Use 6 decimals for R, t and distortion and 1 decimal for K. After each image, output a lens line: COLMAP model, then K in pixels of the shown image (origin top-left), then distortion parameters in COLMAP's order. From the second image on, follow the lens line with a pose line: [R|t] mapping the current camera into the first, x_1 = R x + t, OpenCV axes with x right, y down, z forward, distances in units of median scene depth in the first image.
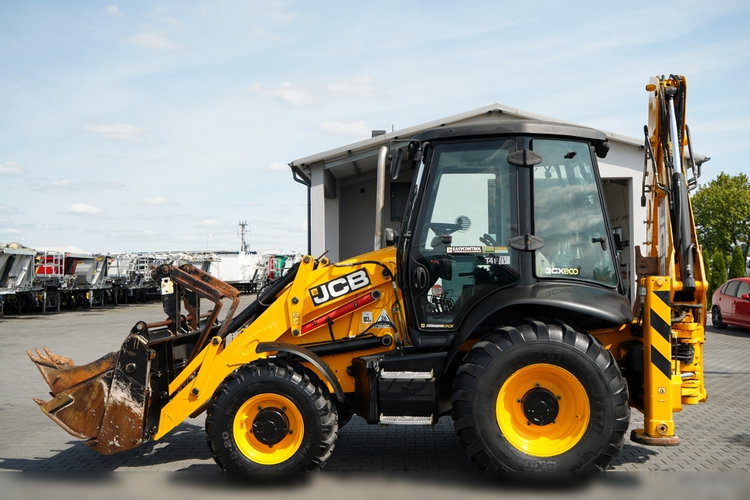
lens RADIAL K [[735.8, 0, 385.8], [0, 735.8, 249.8], [0, 0, 1]] dist [-0.005860, -0.000061]
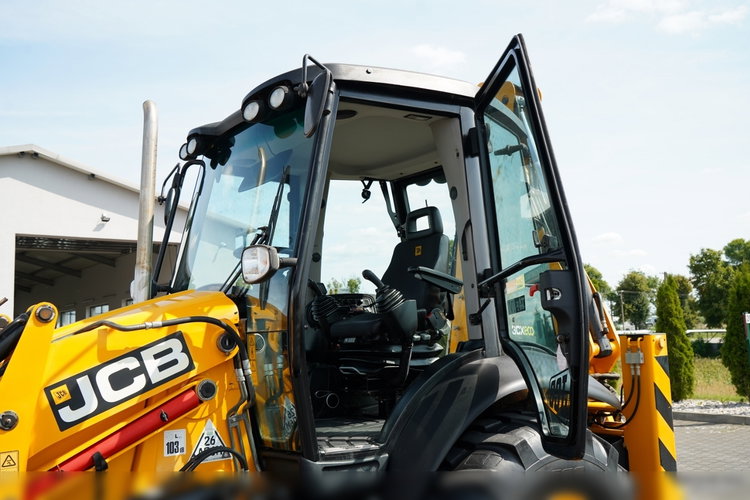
lens RADIAL K [[690.3, 0, 375.0], [0, 690.3, 250.0], [0, 0, 1]] dist [0.051818, -0.109526]
pose [[0.758253, 0.060488, 0.649148, -0.220221], [0.008463, 0.994690, -0.102571, 0.019368], [-0.651905, 0.083269, 0.753715, 0.600117]]
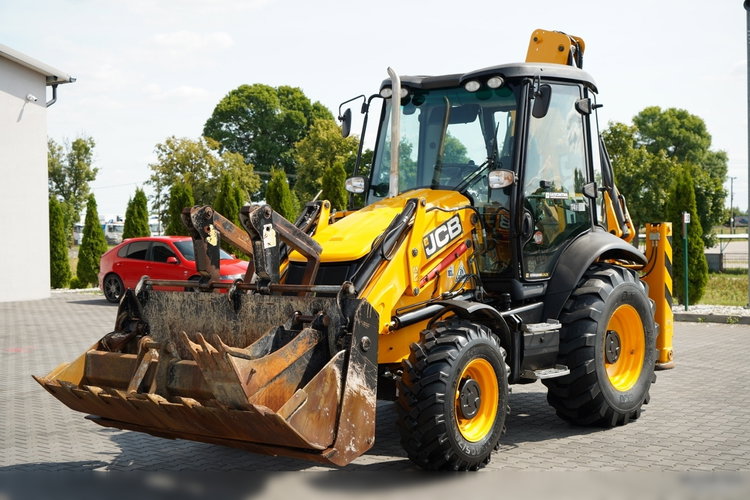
lens RADIAL K [[1113.5, 0, 356.9], [0, 1113.5, 249.9], [0, 0, 1]] dist [-0.003798, -0.036440]
pose [[0.587767, -0.013635, 0.808916, -1.170491], [-0.021903, 0.999223, 0.032757, 0.027483], [-0.808734, -0.036971, 0.587012, 0.327881]]
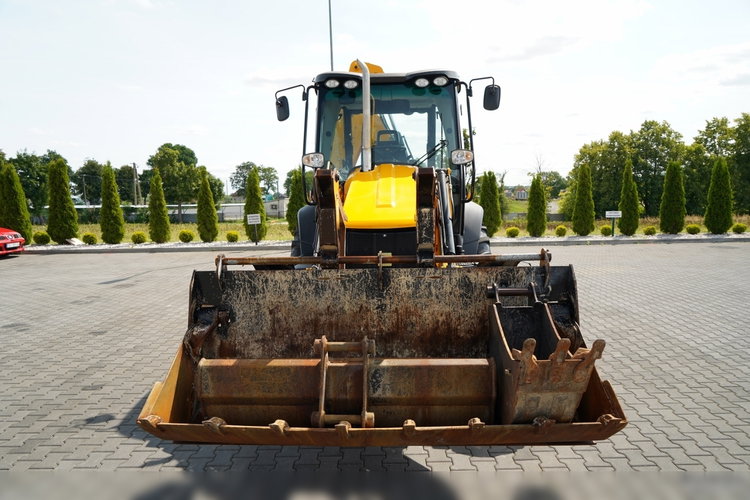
lens RADIAL K [[502.2, 0, 363.2], [0, 502.2, 248.9], [0, 0, 1]] dist [0.001069, 0.001004]
pose [[-0.013342, -0.095304, 0.995359, -0.770340], [-0.012178, 0.995389, 0.095143, 0.051406], [-0.999837, -0.010852, -0.014441, 1.128540]]
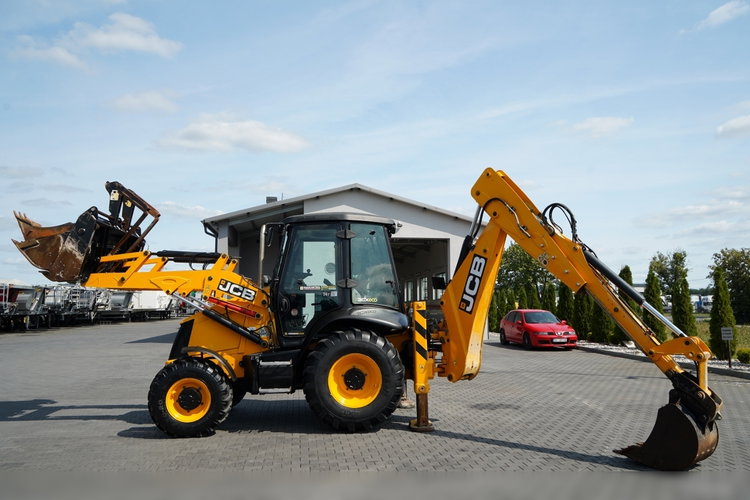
lens RADIAL K [[586.8, 0, 400.8], [0, 586.8, 252.0], [0, 0, 1]] dist [-0.006323, -0.000081]
pose [[0.978583, 0.006223, 0.205759, 0.029103], [0.008486, 0.997474, -0.070525, 0.013575], [-0.205678, 0.070760, 0.976058, -0.345437]]
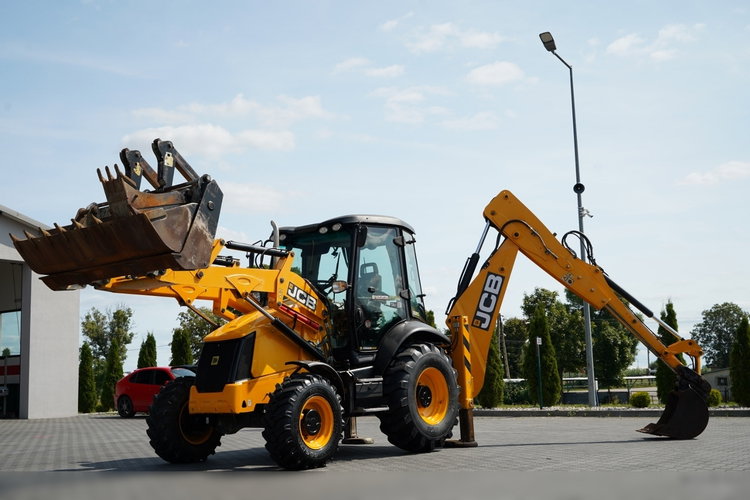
lens RADIAL K [[883.9, 0, 375.0], [0, 883.9, 250.0], [0, 0, 1]] dist [0.027054, 0.013489]
pose [[0.561810, 0.094146, 0.821892, -1.327214], [0.018934, 0.991780, -0.126548, 0.125937], [-0.827050, 0.086657, 0.555409, -0.010075]]
